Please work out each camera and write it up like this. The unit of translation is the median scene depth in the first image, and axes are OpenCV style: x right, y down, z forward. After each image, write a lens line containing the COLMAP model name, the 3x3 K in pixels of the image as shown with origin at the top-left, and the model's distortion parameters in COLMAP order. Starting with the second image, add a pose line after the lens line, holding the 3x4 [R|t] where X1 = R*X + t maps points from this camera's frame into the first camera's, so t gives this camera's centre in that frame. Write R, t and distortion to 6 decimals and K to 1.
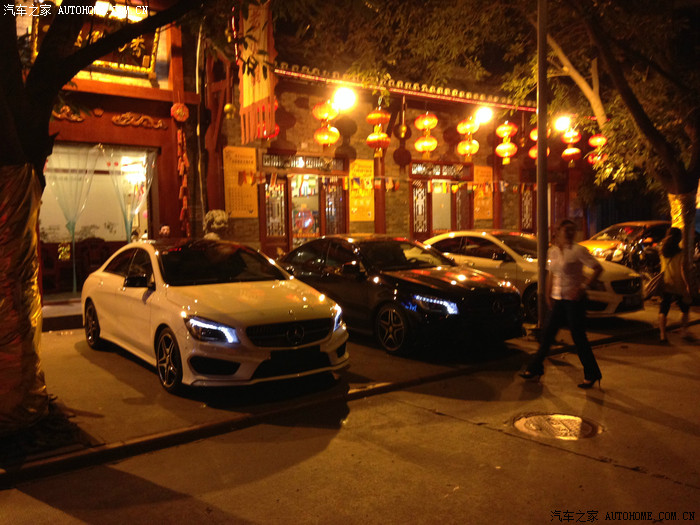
lens RADIAL K [[629.9, 0, 351.0], [0, 629.9, 259.2], [0, 0, 1]] dist [0.202743, -0.296320]
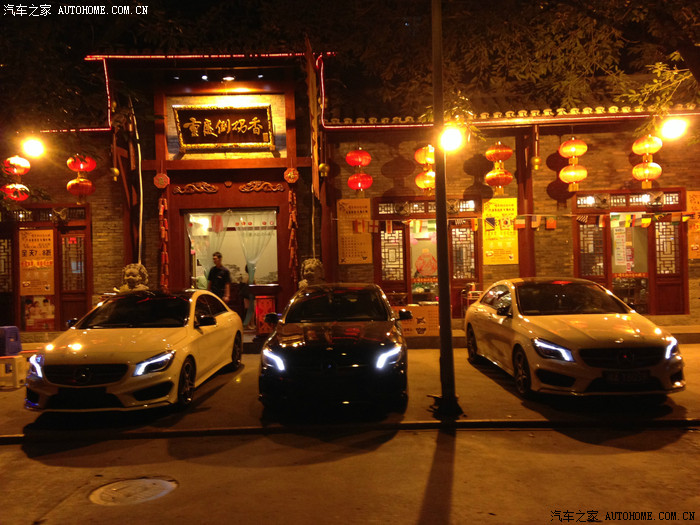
lens RADIAL K [[629.9, 0, 351.0], [0, 629.9, 259.2], [0, 0, 1]] dist [0.202743, -0.296320]
pose [[0.783180, -0.014205, -0.621632, 0.476807], [-0.019349, 0.998698, -0.047200, -0.022629], [0.621494, 0.048994, 0.781886, 0.160598]]
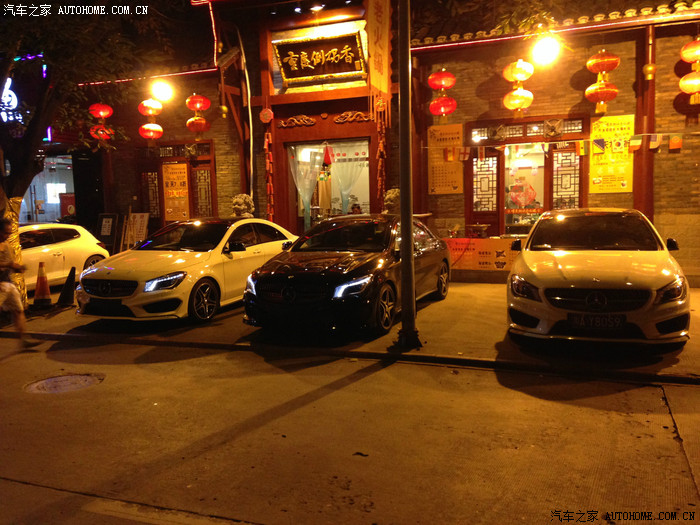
lens RADIAL K [[629.9, 0, 351.0], [0, 629.9, 259.2], [0, 0, 1]] dist [0.202743, -0.296320]
pose [[0.510844, 0.078087, -0.856120, 0.632908], [-0.030157, 0.996881, 0.072931, -0.029779], [0.859144, -0.011438, 0.511606, 0.333203]]
